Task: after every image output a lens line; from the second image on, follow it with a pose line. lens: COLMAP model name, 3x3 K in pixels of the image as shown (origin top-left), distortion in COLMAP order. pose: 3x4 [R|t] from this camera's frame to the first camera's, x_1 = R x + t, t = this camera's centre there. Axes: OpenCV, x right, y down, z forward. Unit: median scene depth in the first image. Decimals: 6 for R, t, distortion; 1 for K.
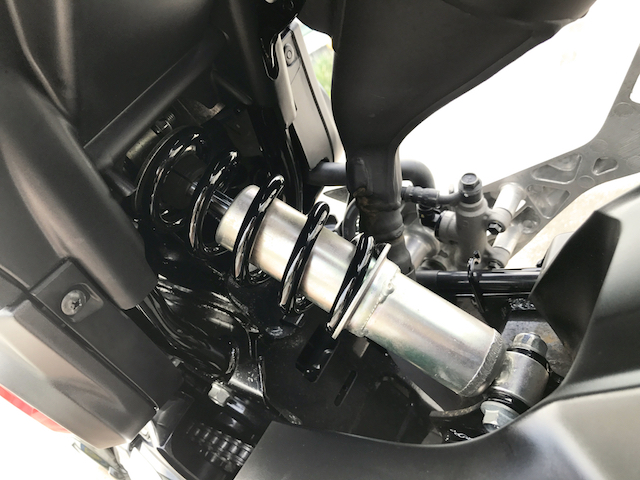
lens RADIAL K [[524.6, 0, 320.2], [0, 524.6, 238.5], [0, 0, 1]] dist [-0.006443, -0.011927]
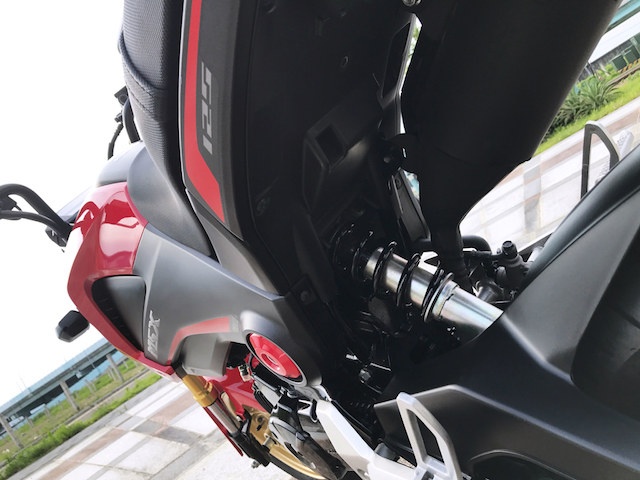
lens RADIAL K [[524.6, 0, 320.7], [0, 524.6, 240.1], [0, 0, 1]] dist [-0.006443, -0.011927]
pose [[0.971474, -0.052312, -0.231305, 0.117129], [0.003356, 0.978302, -0.207156, 0.296037], [0.237123, 0.200470, 0.950570, -1.005927]]
